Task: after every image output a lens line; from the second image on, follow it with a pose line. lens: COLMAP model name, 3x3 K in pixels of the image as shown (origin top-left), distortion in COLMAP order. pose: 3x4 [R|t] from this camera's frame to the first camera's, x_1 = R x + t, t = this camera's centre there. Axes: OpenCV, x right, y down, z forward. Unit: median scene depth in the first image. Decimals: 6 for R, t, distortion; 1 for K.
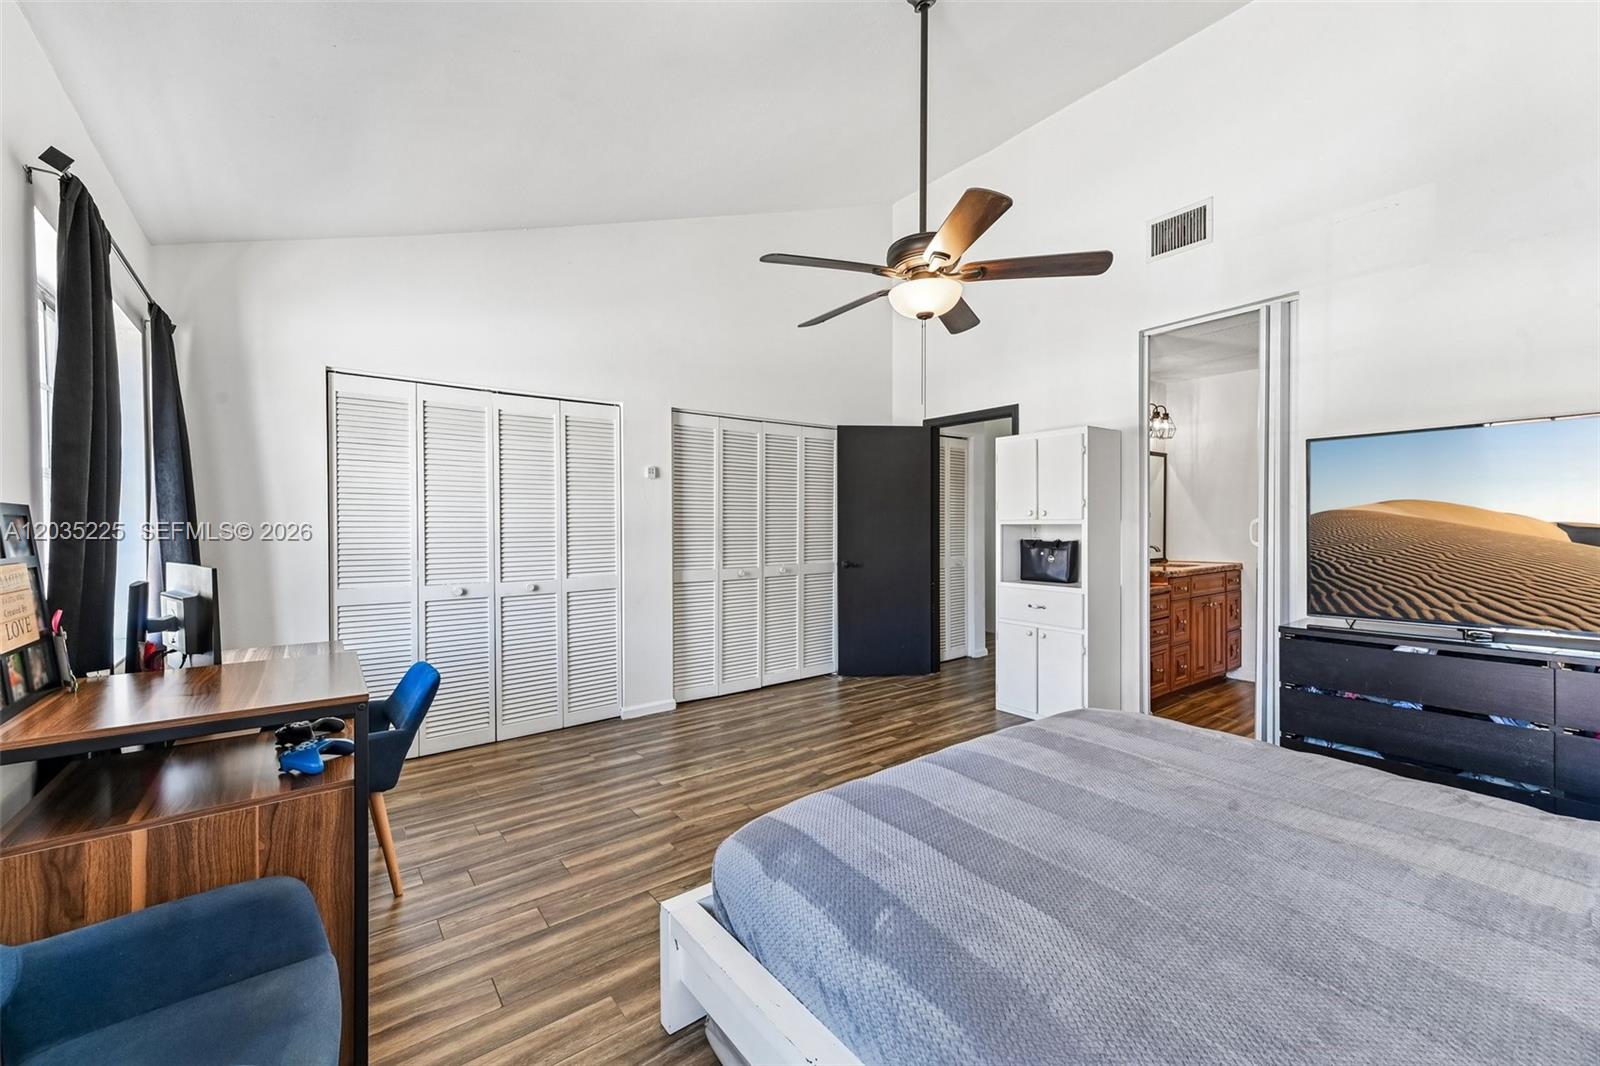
lens RADIAL K [[633.5, 0, 807.2], [0, 633.5, 524.2], [0, 0, 1]] dist [0.006758, -0.000157]
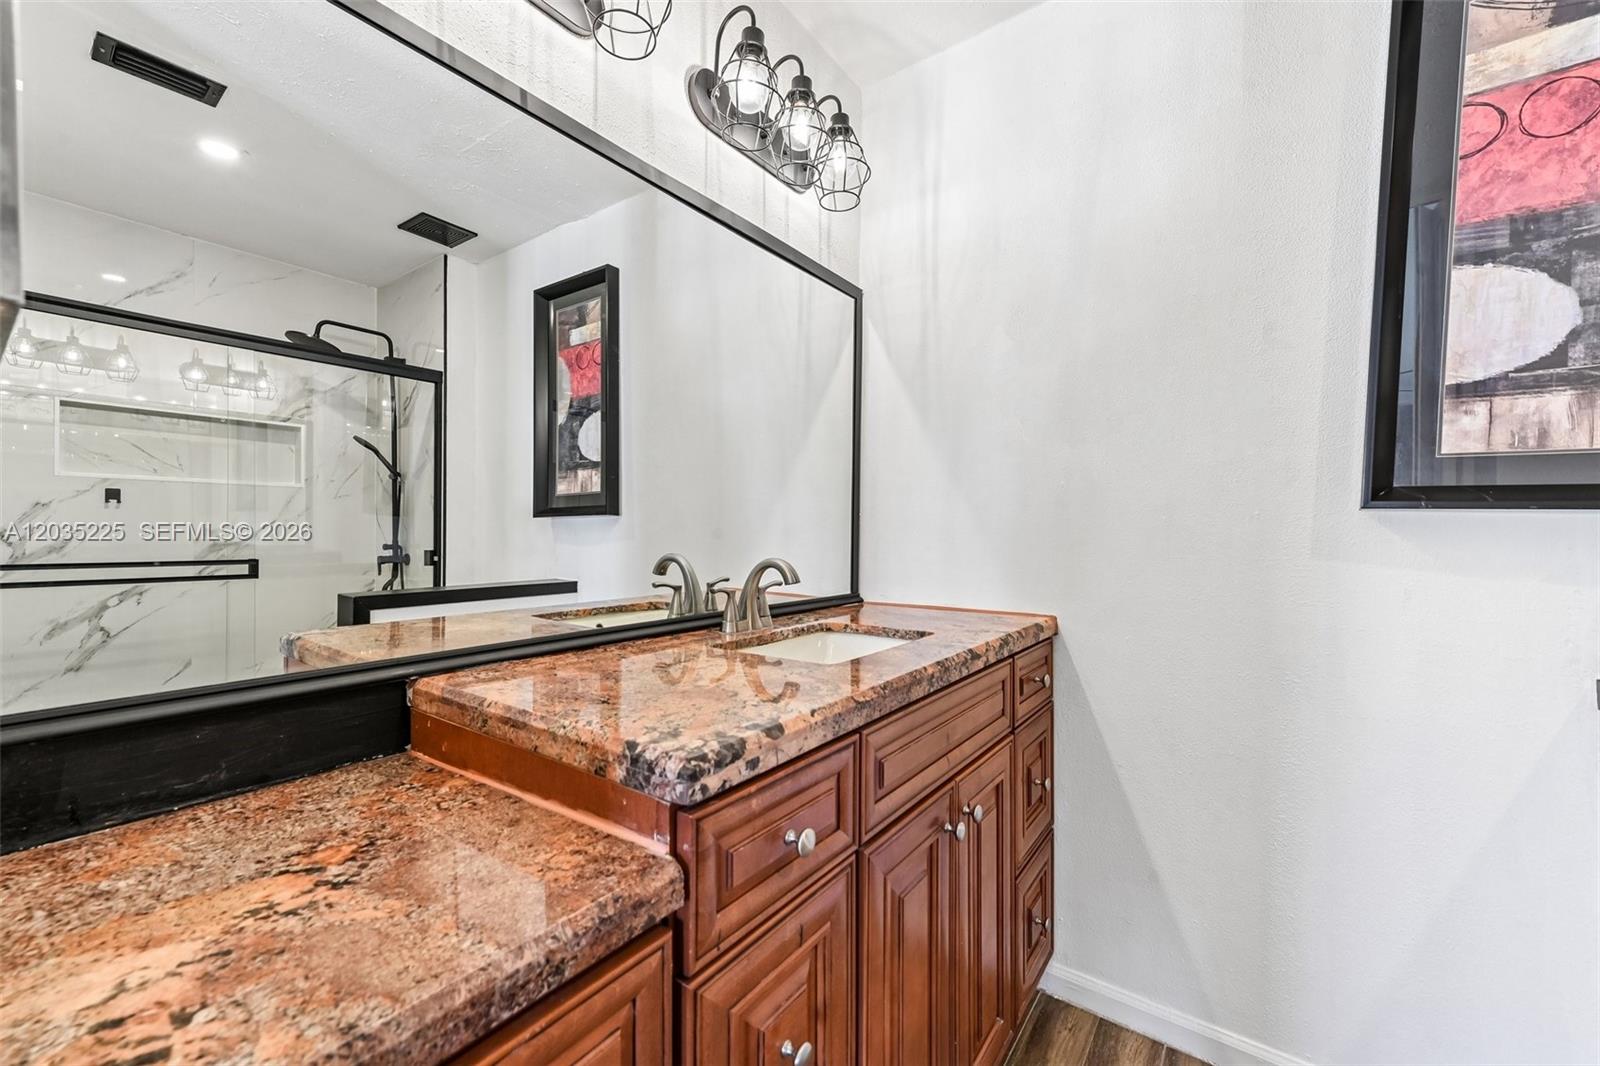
lens RADIAL K [[638.0, 0, 799.2], [0, 638.0, 535.7], [0, 0, 1]] dist [0.009098, 0.000398]
pose [[0.962866, -0.000016, 0.269980, 0.461073], [-0.003839, 0.999898, 0.013752, 0.017812], [-0.269953, -0.014278, 0.962768, 0.705038]]
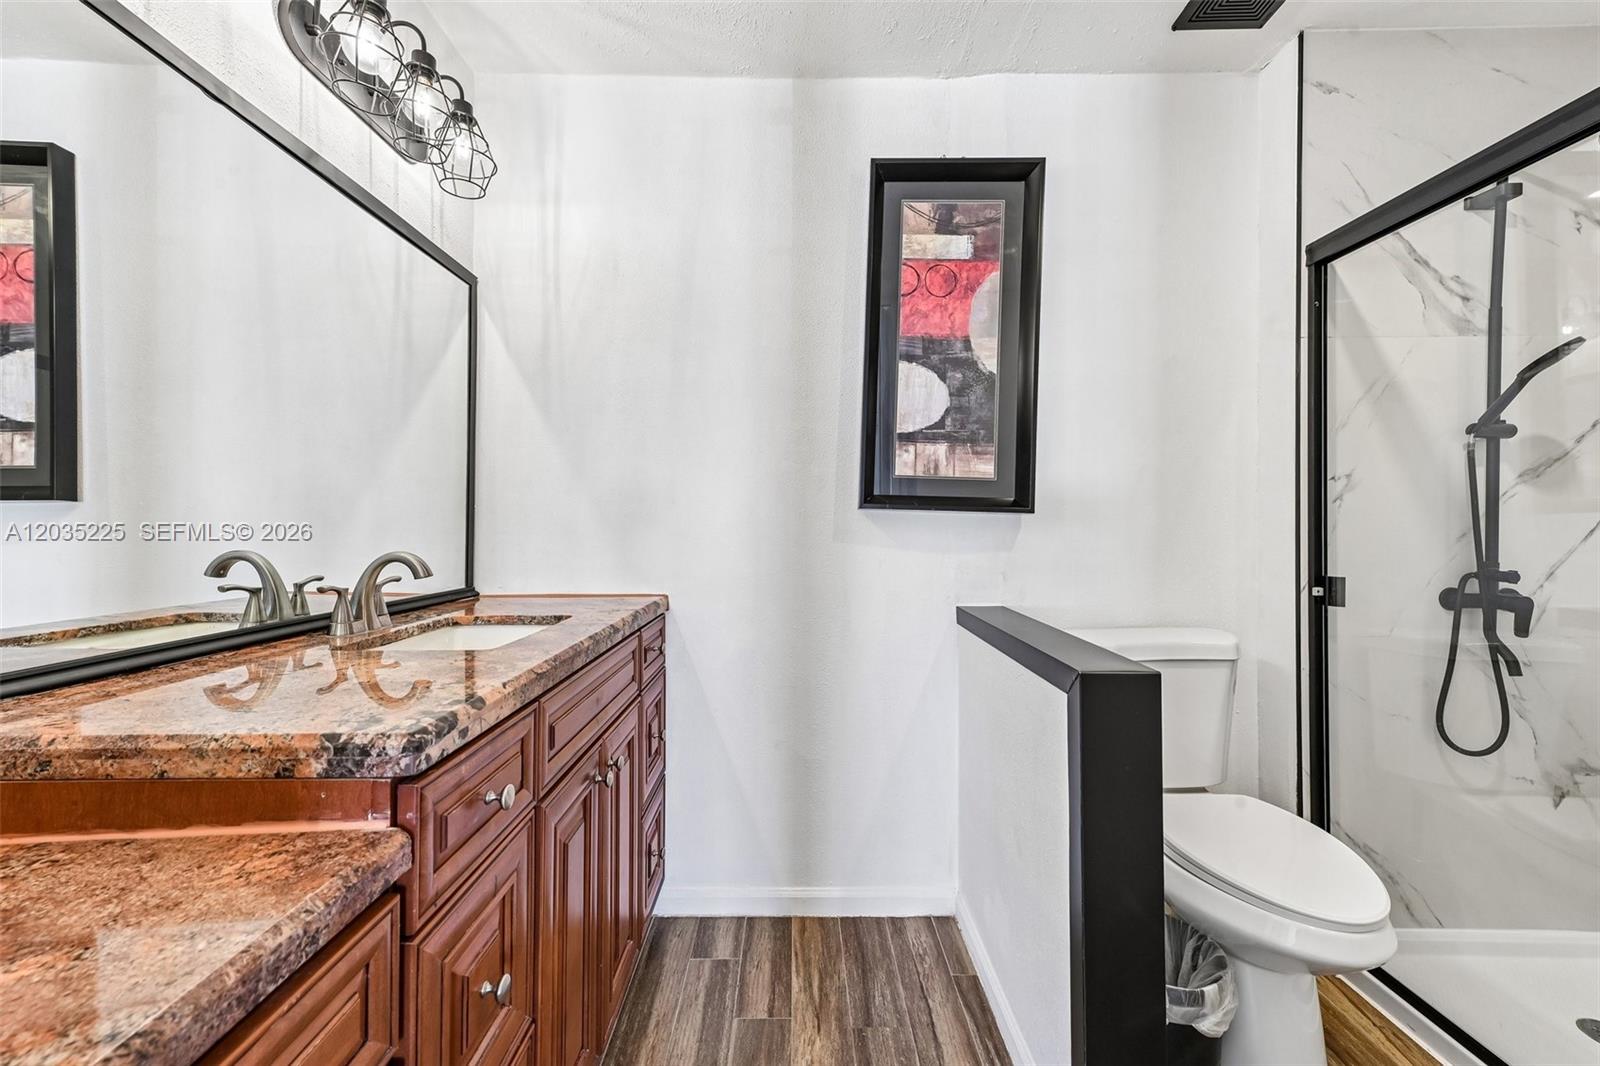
lens RADIAL K [[633.5, 0, 807.2], [0, 633.5, 524.2], [0, 0, 1]] dist [0.006758, -0.000157]
pose [[0.600371, 0.001502, 0.799720, 0.421197], [-0.007091, 0.999969, 0.003445, 0.018031], [-0.799690, -0.007739, 0.600363, 0.685829]]
